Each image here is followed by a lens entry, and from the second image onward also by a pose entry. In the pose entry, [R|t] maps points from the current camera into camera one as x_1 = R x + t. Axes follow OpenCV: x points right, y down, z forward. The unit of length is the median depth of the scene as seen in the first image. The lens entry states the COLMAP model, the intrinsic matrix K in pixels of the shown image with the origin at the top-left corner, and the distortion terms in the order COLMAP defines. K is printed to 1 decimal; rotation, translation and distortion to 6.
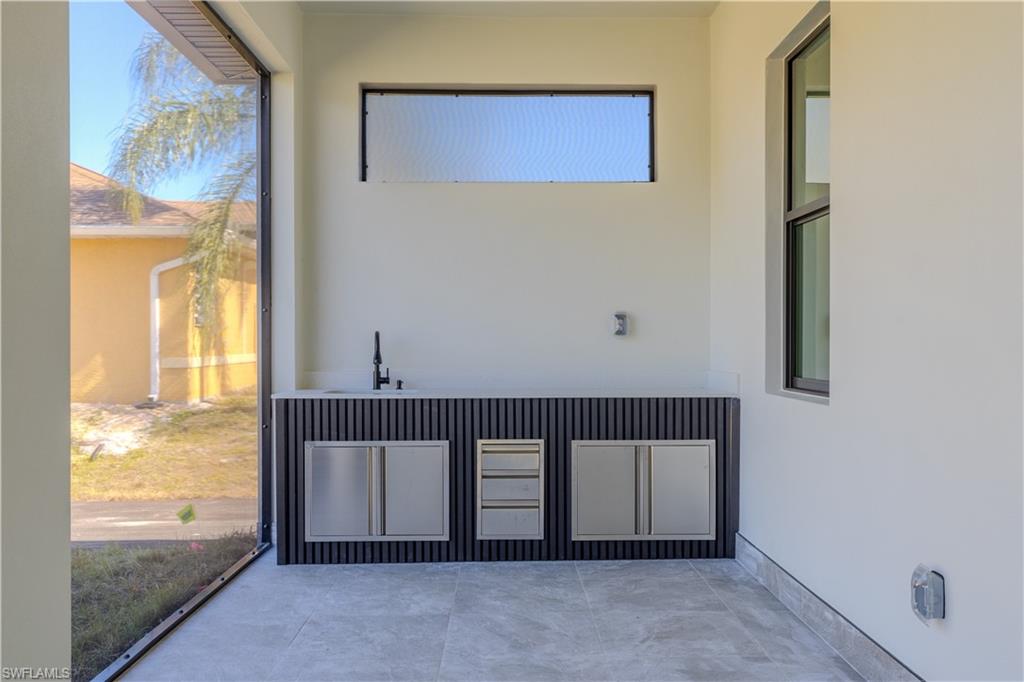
lens RADIAL K [[994.7, 0, 511.9], [0, 994.7, 340.3], [0, 0, 1]] dist [0.002074, 0.000000]
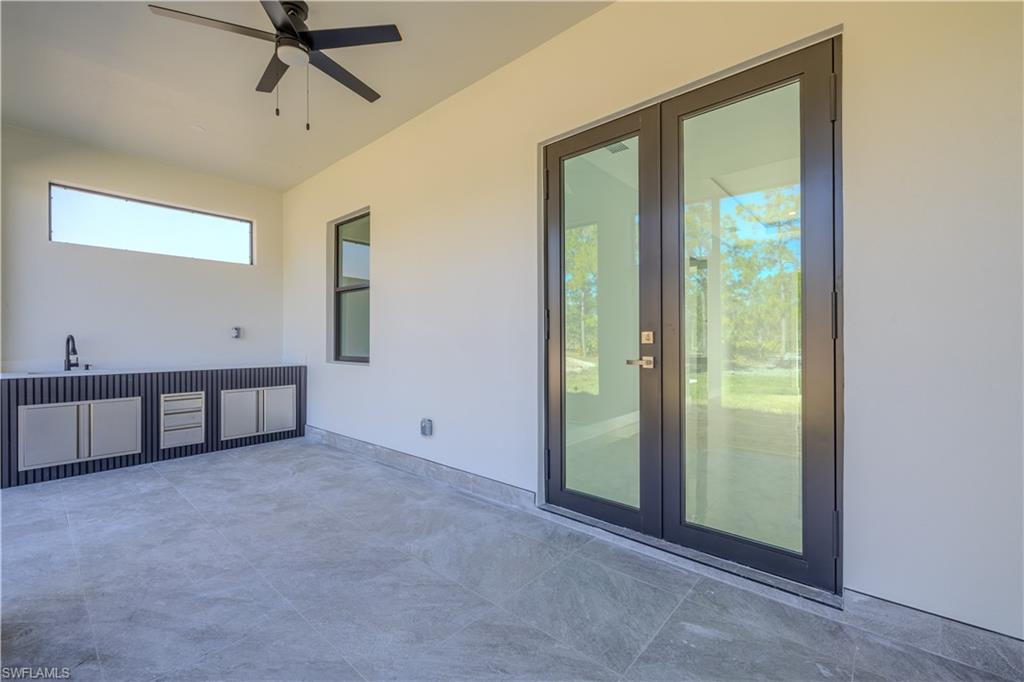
lens RADIAL K [[428.8, 0, 513.9], [0, 428.8, 341.2], [0, 0, 1]] dist [0.001200, 0.000449]
pose [[0.660734, 0.000129, 0.750621, -0.198892], [-0.001354, 0.999999, 0.001020, -0.000469], [-0.750619, -0.001690, 0.660733, -0.013261]]
